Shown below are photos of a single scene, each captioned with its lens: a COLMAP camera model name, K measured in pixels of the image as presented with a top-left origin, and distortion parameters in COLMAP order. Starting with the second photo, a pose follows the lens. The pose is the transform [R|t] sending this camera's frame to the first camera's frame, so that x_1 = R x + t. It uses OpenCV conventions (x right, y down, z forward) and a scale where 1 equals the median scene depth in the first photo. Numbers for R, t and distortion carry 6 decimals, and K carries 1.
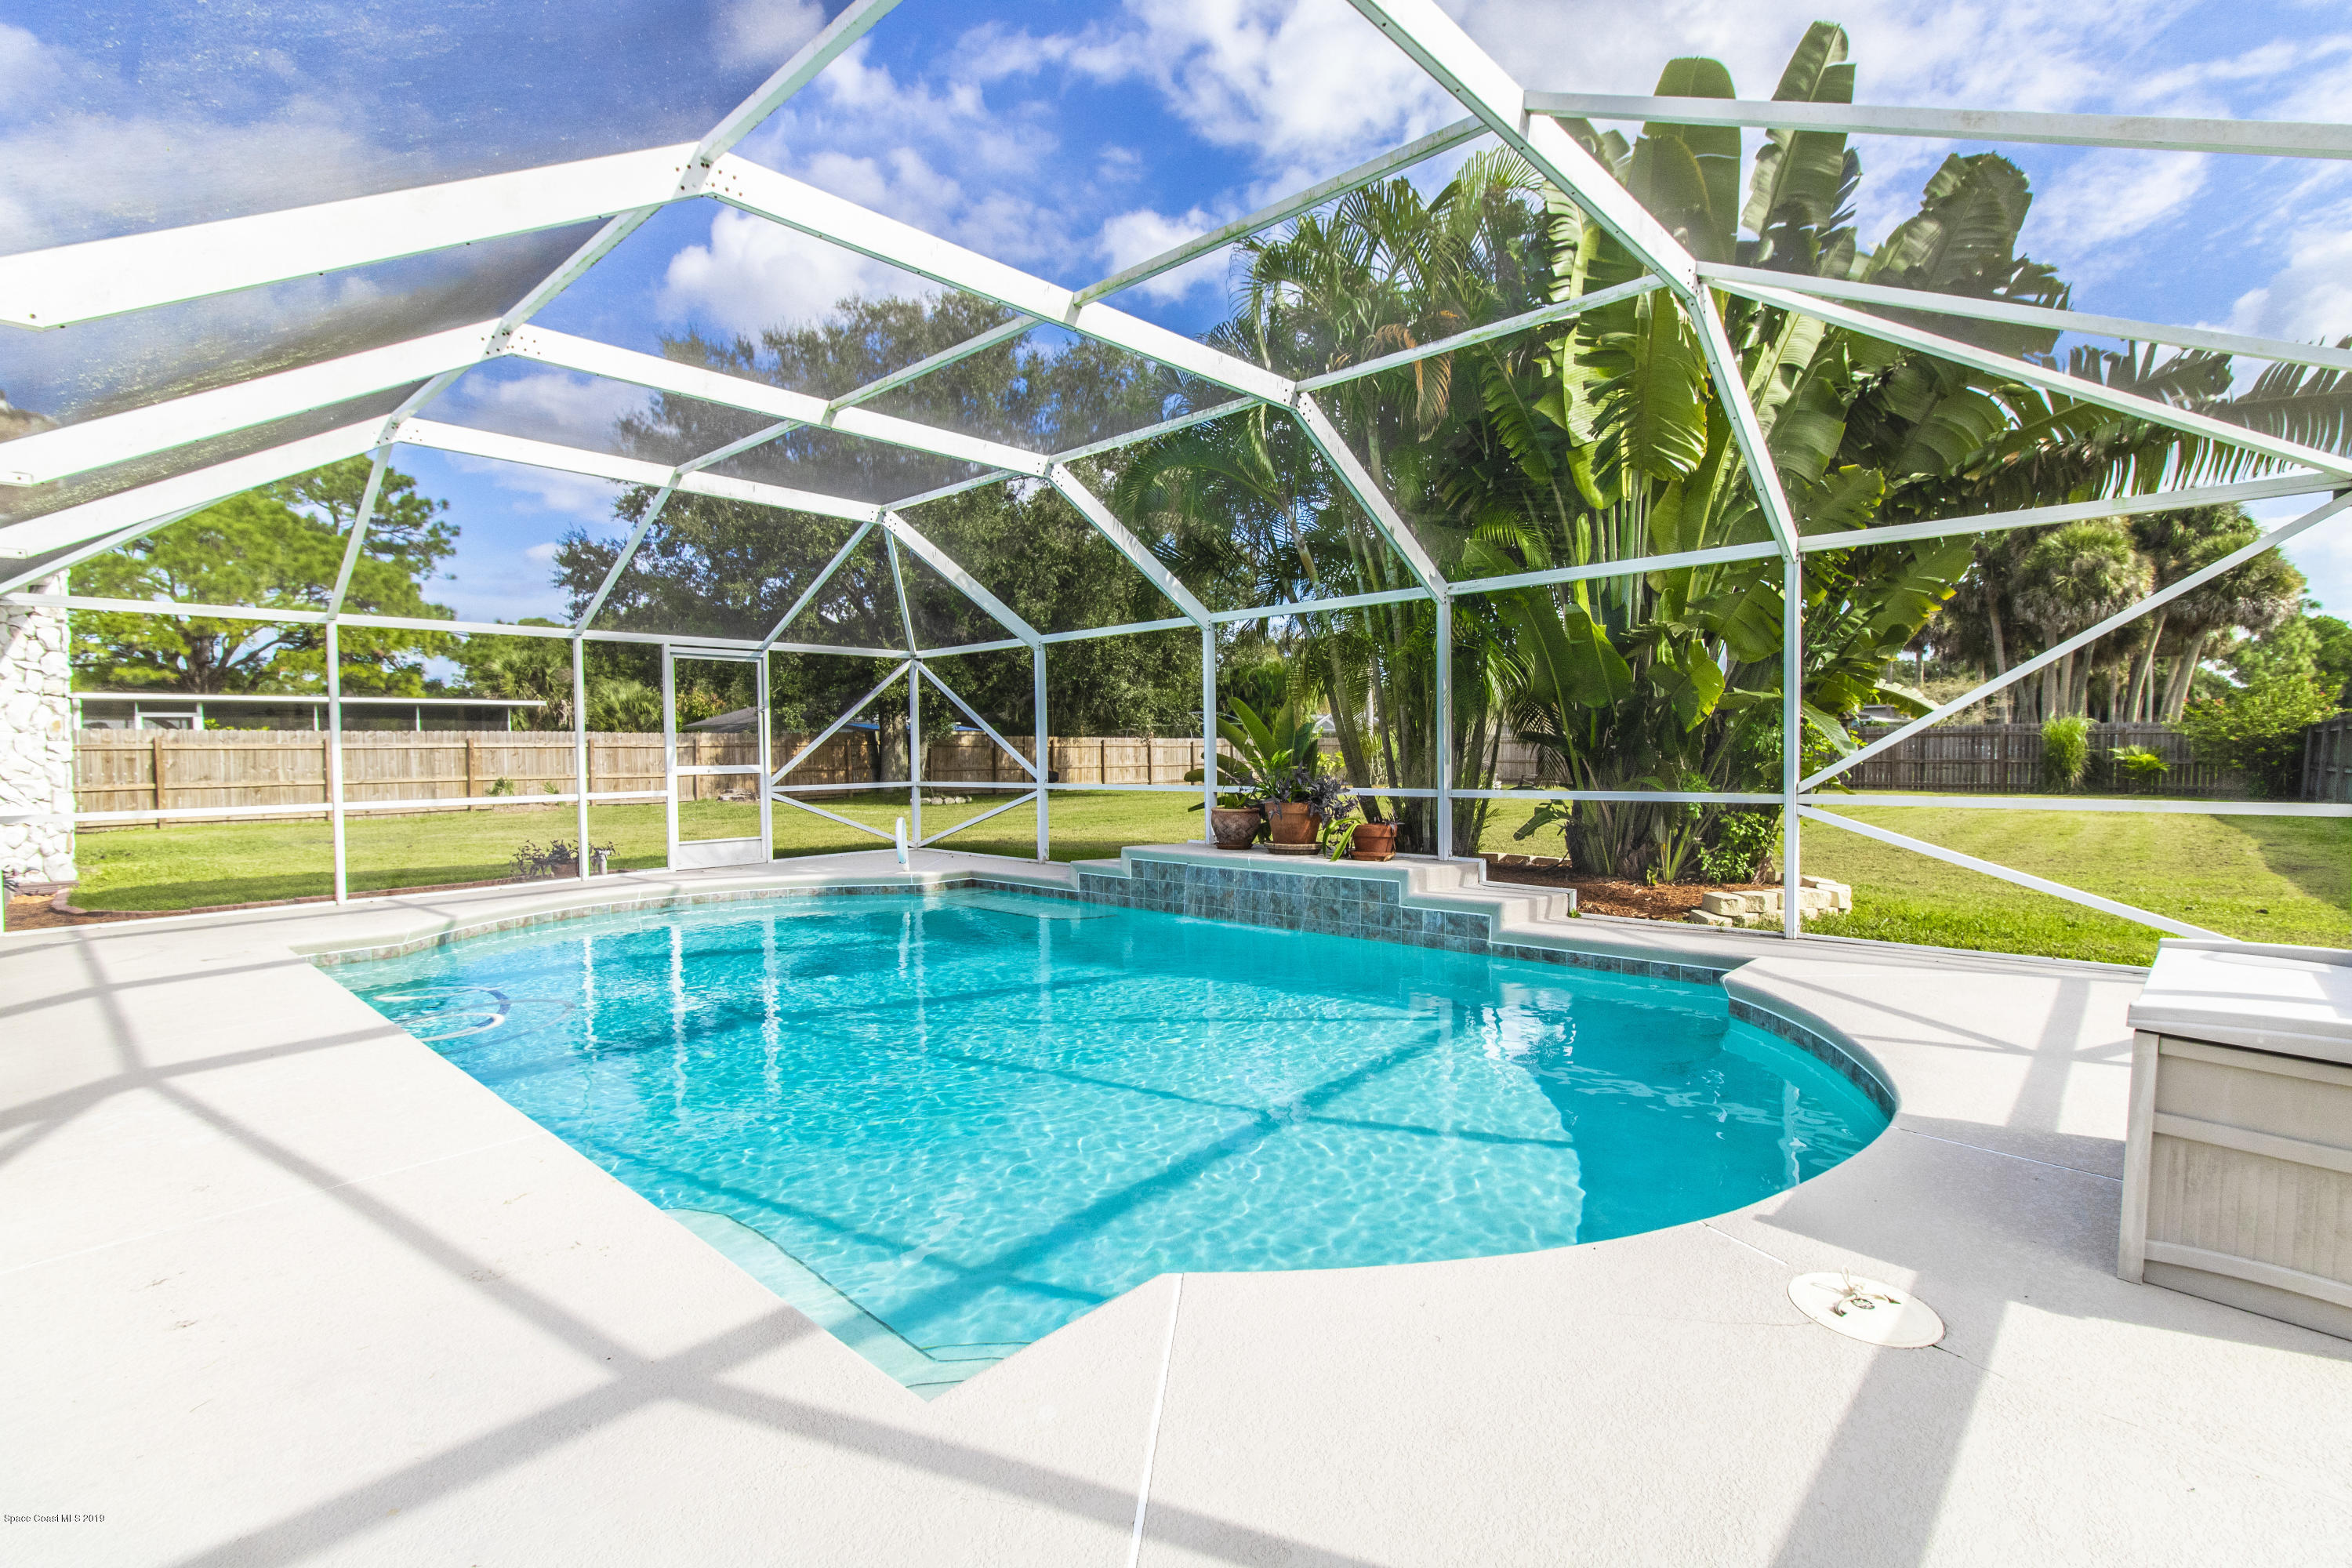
lens RADIAL K [[1078.2, 0, 1183.7], [0, 1078.2, 778.2], [0, 0, 1]] dist [0.005030, -0.000226]
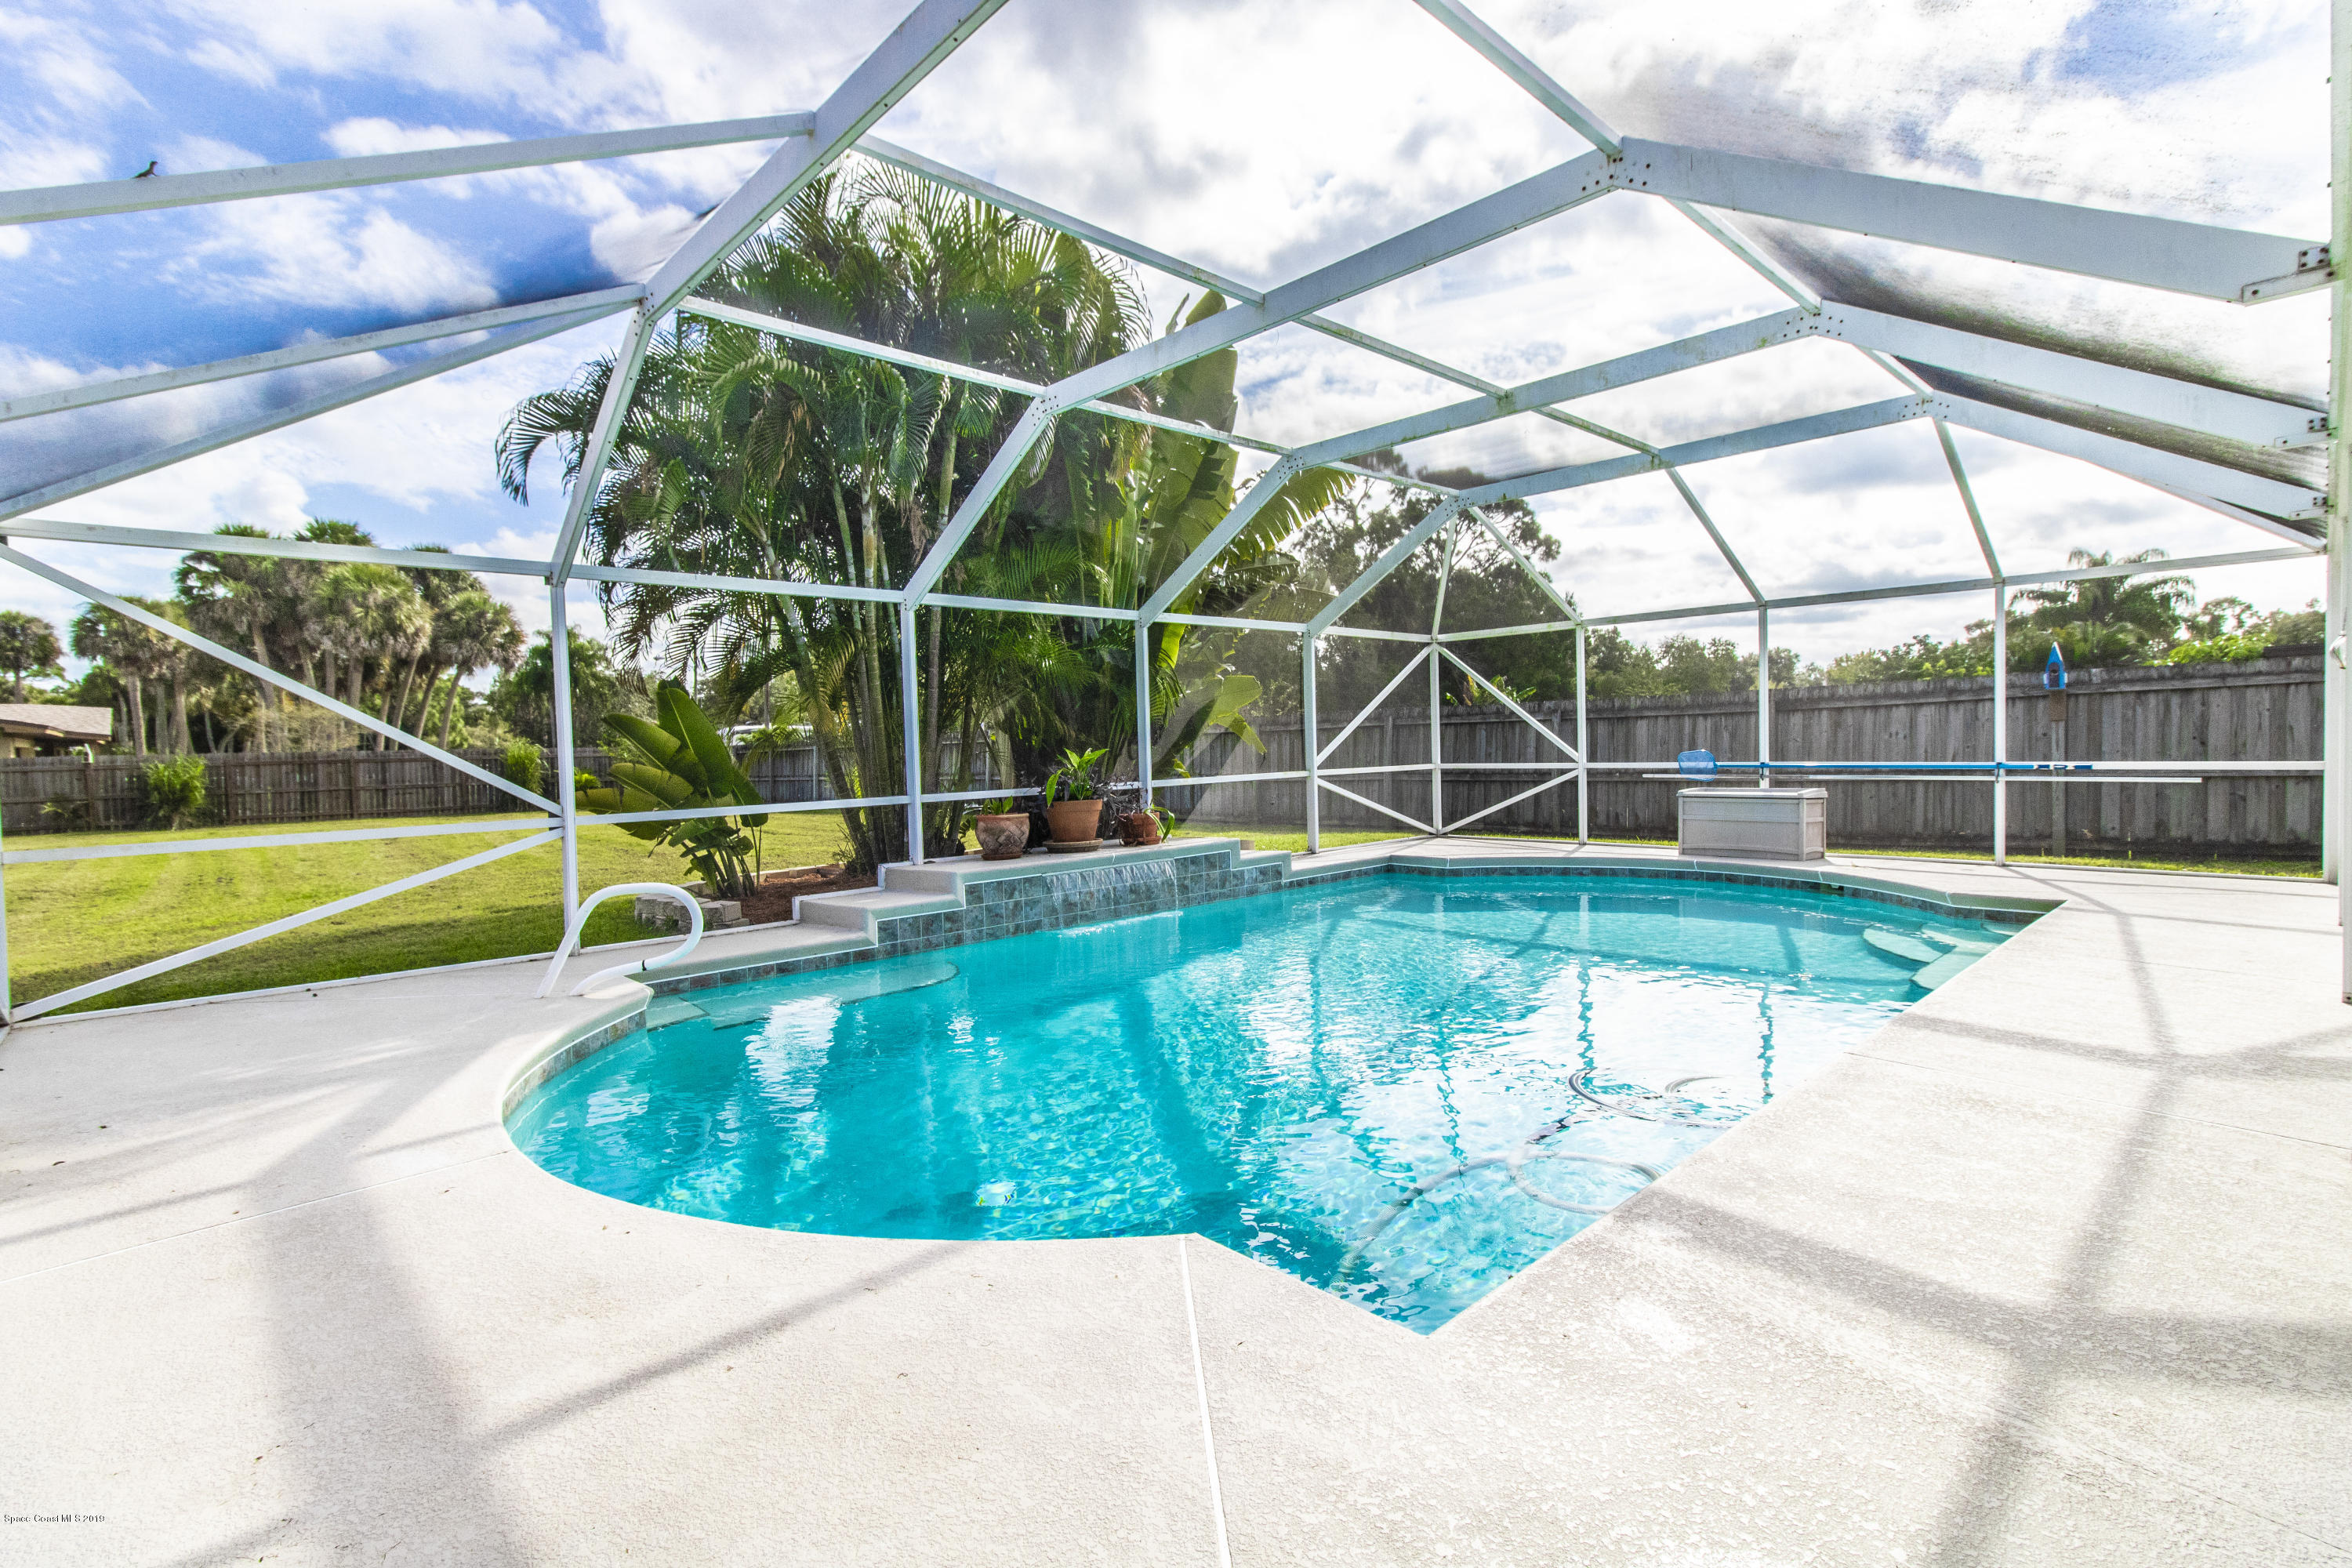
lens RADIAL K [[1078.2, 0, 1183.7], [0, 1078.2, 778.2], [0, 0, 1]] dist [0.005030, -0.000226]
pose [[0.064018, -0.022334, 0.997699, -0.313312], [0.054102, 0.998357, 0.018877, -0.003858], [-0.996481, 0.052769, 0.065121, 0.292135]]
